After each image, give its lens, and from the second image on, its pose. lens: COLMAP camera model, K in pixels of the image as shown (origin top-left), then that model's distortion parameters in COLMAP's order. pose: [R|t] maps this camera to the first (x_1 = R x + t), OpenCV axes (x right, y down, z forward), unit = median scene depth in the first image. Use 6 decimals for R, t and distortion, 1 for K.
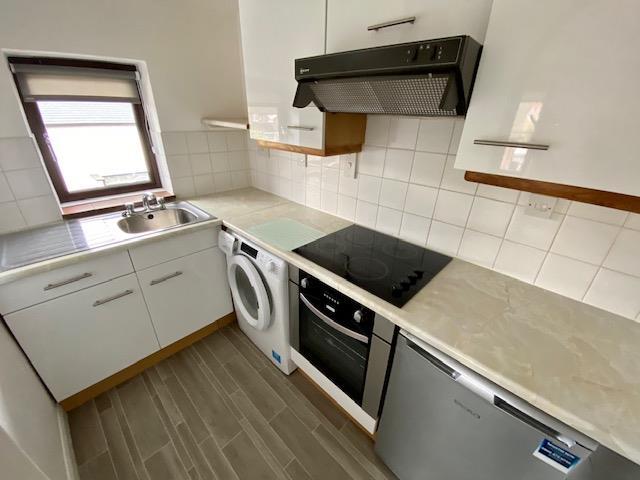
lens RADIAL K [[260.3, 0, 320.0], [0, 260.3, 240.0], [0, 0, 1]] dist [0.021630, -0.020815]
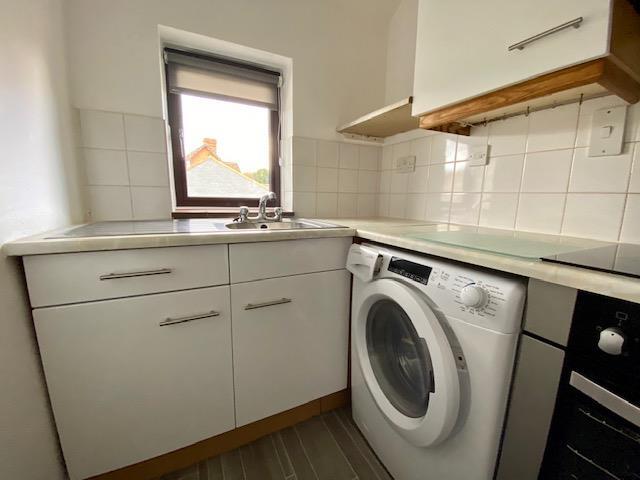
lens RADIAL K [[260.3, 0, 320.0], [0, 260.3, 240.0], [0, 0, 1]] dist [0.021630, -0.020815]
pose [[0.941856, 0.042670, -0.333295, -0.253979], [-0.137321, 0.954171, -0.265896, 0.144108], [0.306675, 0.296204, 0.904552, 0.403100]]
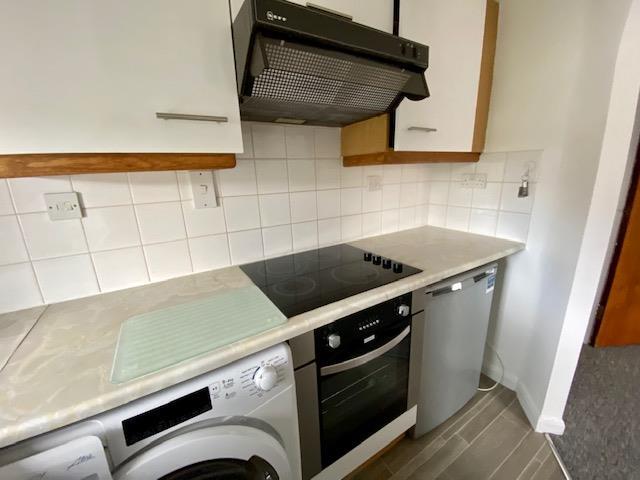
lens RADIAL K [[260.3, 0, 320.0], [0, 260.3, 240.0], [0, 0, 1]] dist [0.021630, -0.020815]
pose [[0.255414, -0.290271, 0.922229, -0.470138], [0.461718, 0.874688, 0.147433, -0.132271], [-0.849459, 0.388153, 0.357431, 0.545951]]
